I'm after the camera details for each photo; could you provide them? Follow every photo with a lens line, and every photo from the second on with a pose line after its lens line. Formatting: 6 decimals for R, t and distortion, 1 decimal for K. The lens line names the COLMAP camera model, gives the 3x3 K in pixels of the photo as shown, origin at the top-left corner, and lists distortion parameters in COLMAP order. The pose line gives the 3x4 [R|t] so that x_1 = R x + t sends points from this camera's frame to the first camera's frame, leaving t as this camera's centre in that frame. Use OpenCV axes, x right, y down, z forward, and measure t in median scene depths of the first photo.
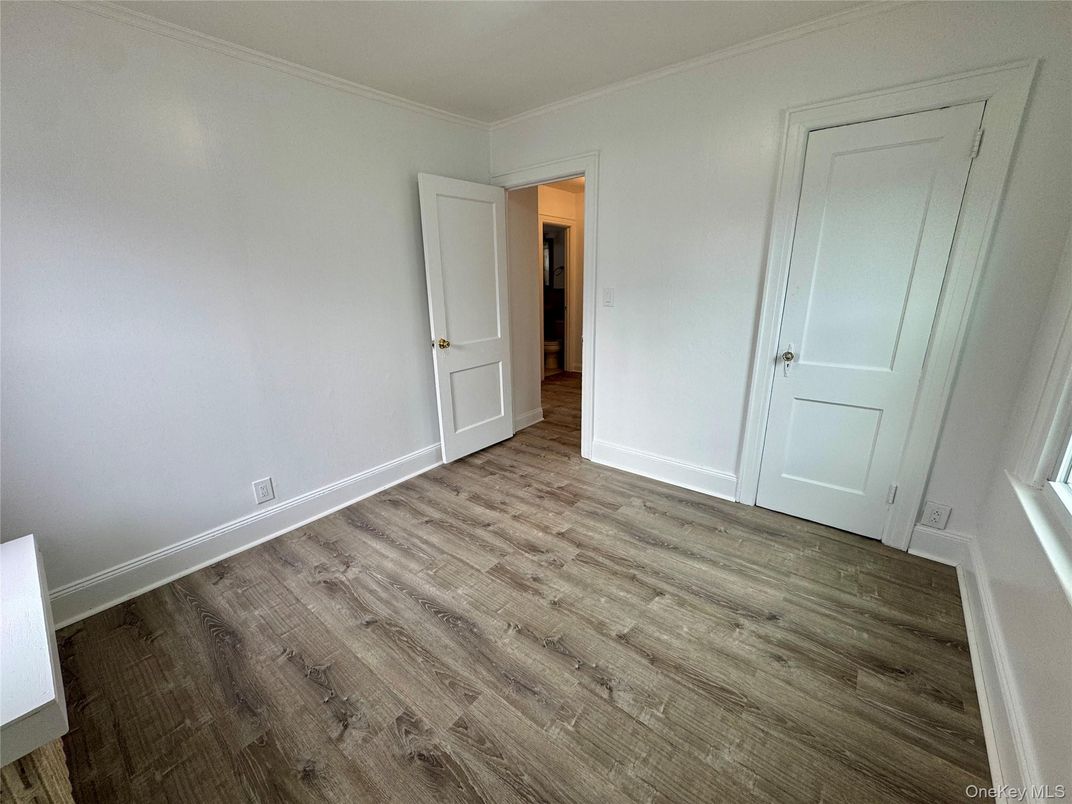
lens RADIAL K [[428.8, 0, 537.7], [0, 428.8, 400.7], [0, 0, 1]] dist [-0.003448, -0.000246]
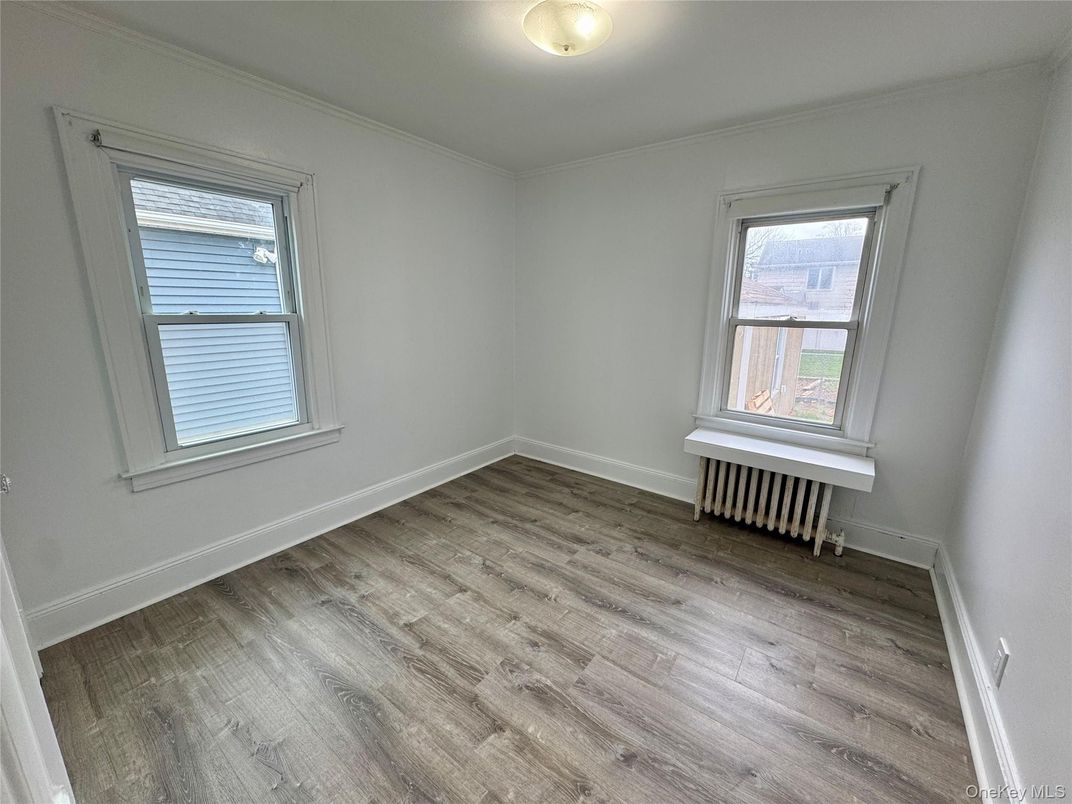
lens RADIAL K [[428.8, 0, 535.2], [0, 428.8, 400.9], [0, 0, 1]] dist [-0.003448, -0.000246]
pose [[-0.999451, 0.017230, -0.028287, 0.011615], [0.001106, 0.870928, 0.491410, -0.499984], [0.033103, 0.491109, -0.870469, 1.670159]]
